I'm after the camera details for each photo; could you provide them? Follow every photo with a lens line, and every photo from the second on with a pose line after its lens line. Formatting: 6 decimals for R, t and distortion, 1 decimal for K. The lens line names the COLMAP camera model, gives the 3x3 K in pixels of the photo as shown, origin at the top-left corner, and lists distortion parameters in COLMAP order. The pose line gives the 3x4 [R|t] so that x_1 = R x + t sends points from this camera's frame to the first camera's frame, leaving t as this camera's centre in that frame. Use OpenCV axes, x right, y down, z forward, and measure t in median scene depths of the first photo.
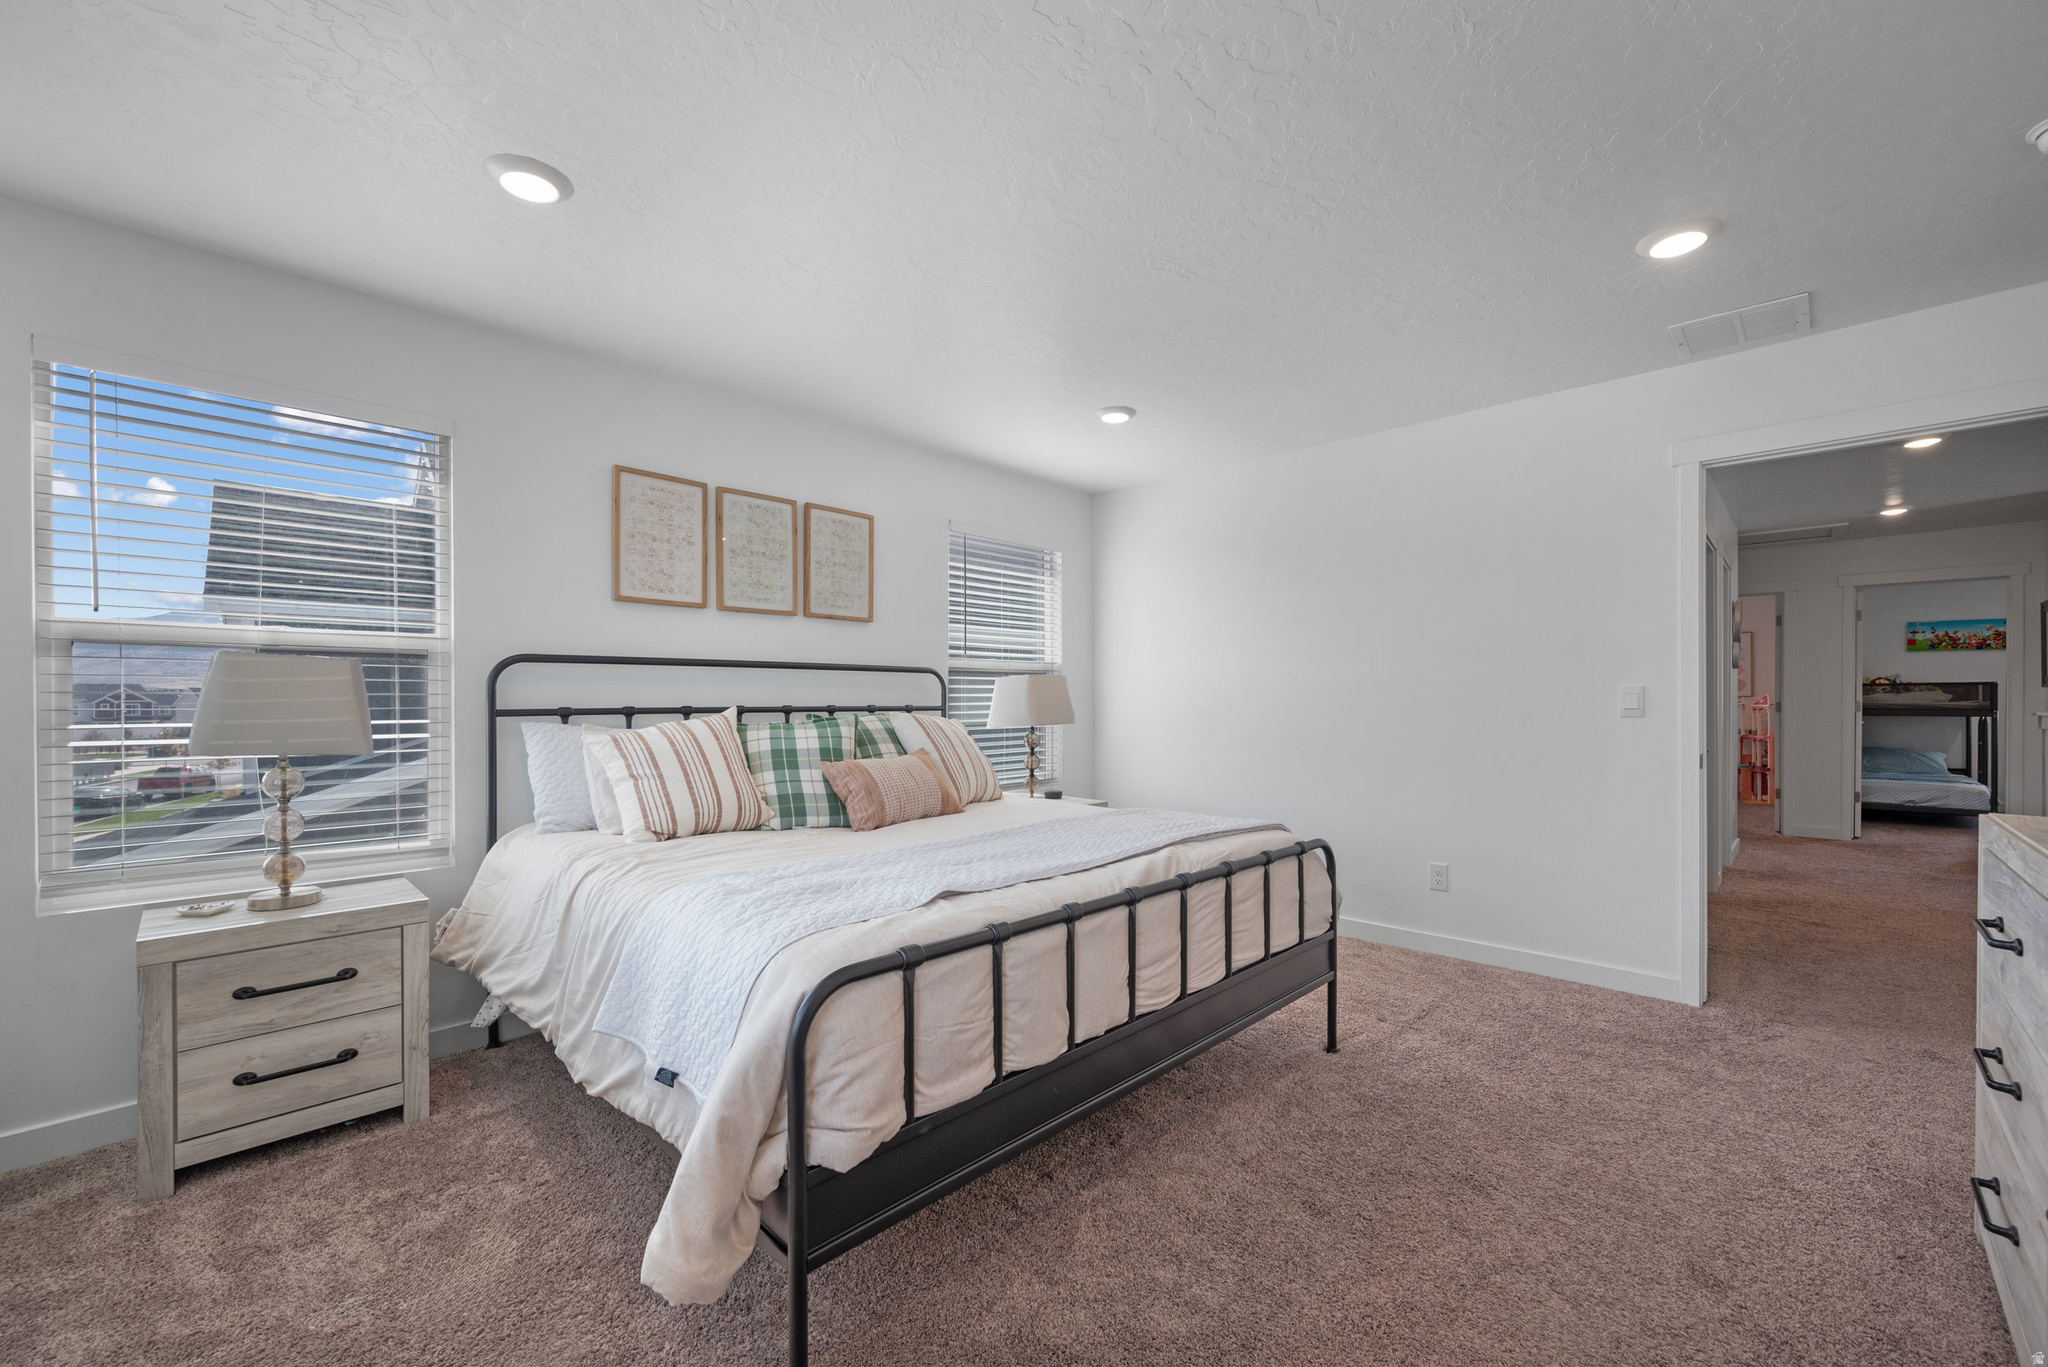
lens RADIAL K [[849.6, 0, 1024.0], [0, 849.6, 683.5], [0, 0, 1]] dist [-0.000834, -0.000033]
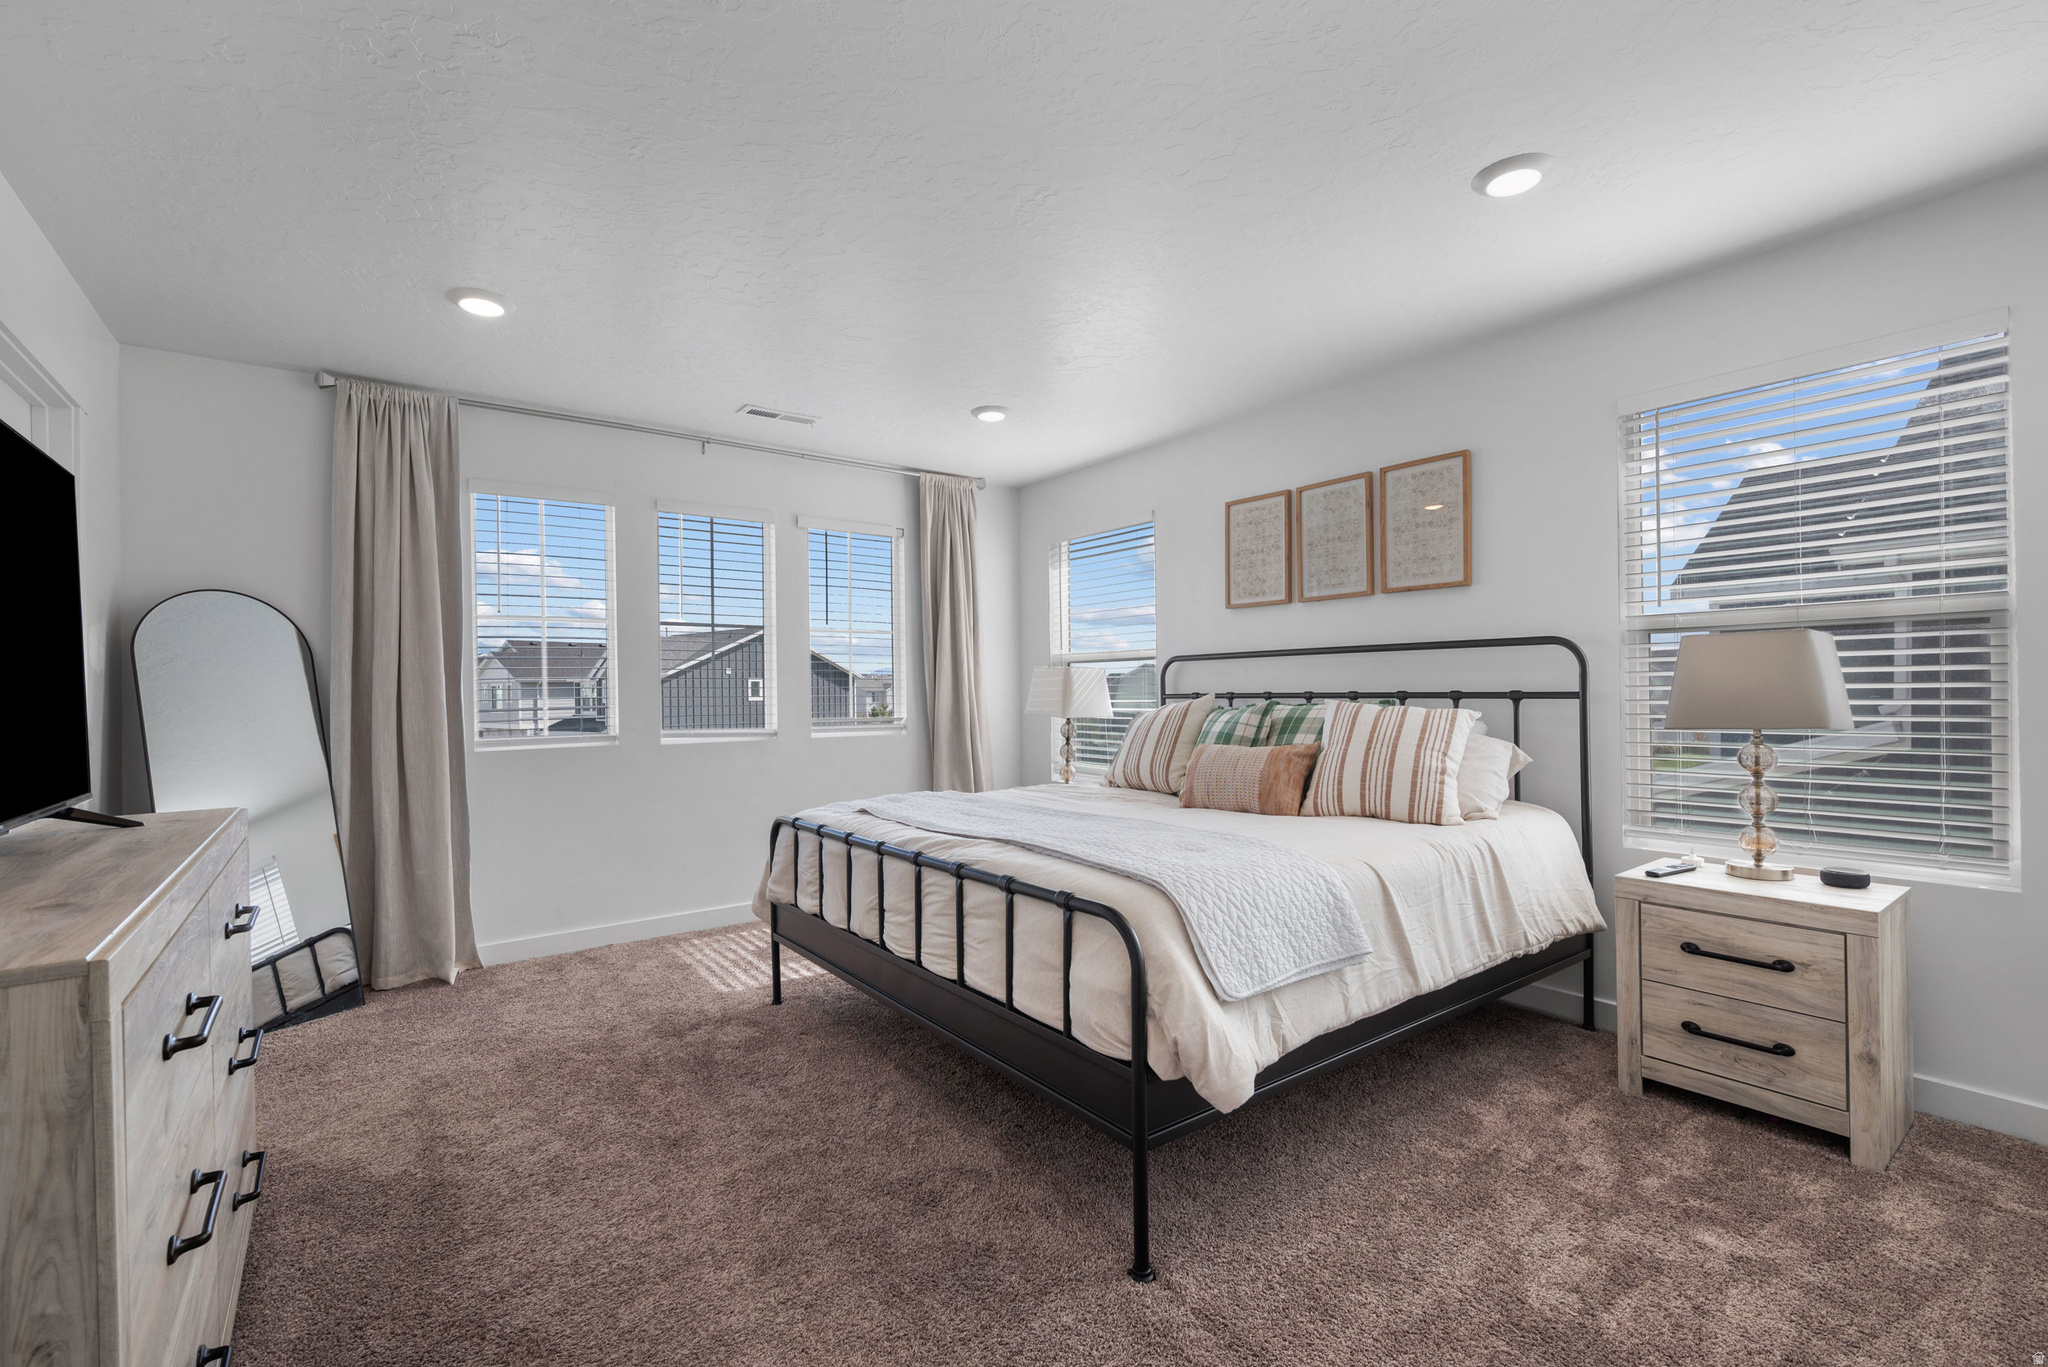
lens RADIAL K [[885.1, 0, 1024.0], [0, 885.1, 683.5], [0, 0, 1]] dist [0.022133, 0.000051]
pose [[-0.157852, -0.001591, -0.987462, 0.756795], [0.036077, 0.999322, -0.007378, 0.011347], [0.986804, -0.036789, -0.157687, 0.771160]]
